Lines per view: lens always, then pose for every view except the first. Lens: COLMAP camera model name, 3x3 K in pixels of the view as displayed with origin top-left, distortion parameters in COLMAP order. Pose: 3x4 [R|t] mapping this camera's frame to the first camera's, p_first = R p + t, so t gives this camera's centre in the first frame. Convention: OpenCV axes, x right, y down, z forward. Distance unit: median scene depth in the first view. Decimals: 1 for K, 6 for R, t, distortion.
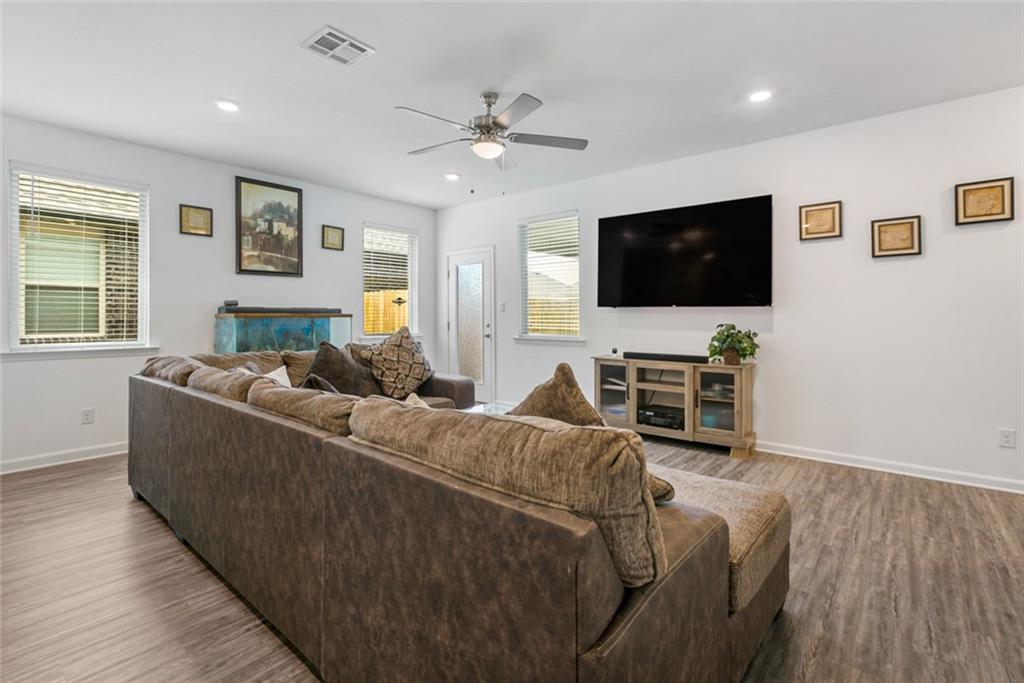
lens RADIAL K [[453.7, 0, 513.4], [0, 453.7, 310.0], [0, 0, 1]] dist [-0.001153, -0.000063]
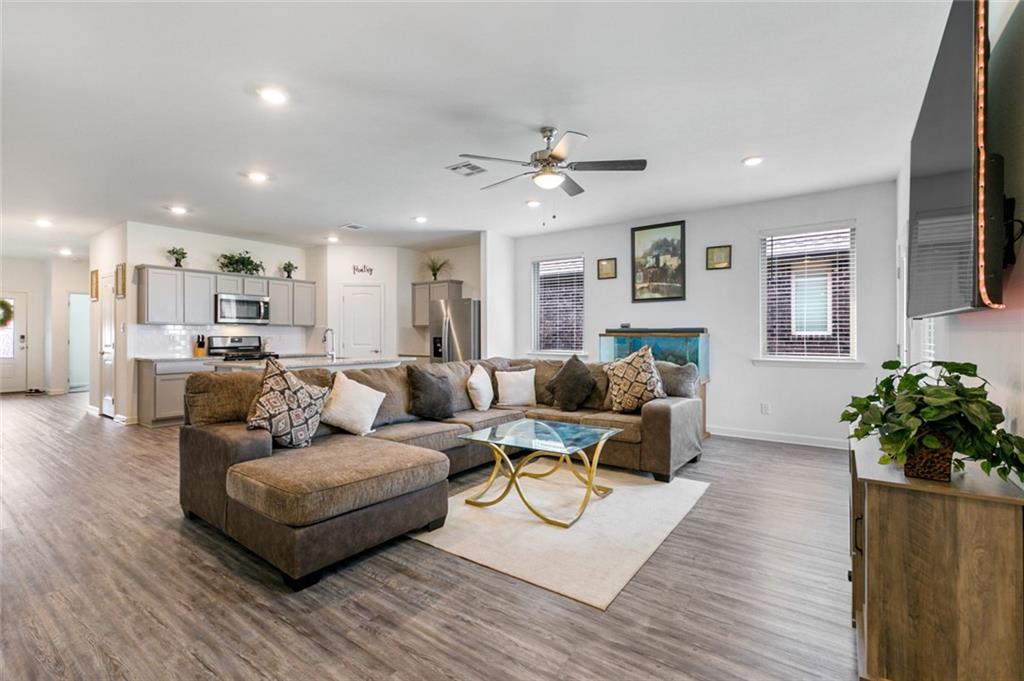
lens RADIAL K [[452.7, 0, 513.1], [0, 452.7, 333.3], [0, 0, 1]] dist [-0.001443, 0.000198]
pose [[0.102245, -0.002118, -0.994757, 0.627385], [0.011613, 0.999932, -0.000936, 0.004471], [0.994691, -0.011456, 0.102262, 0.503971]]
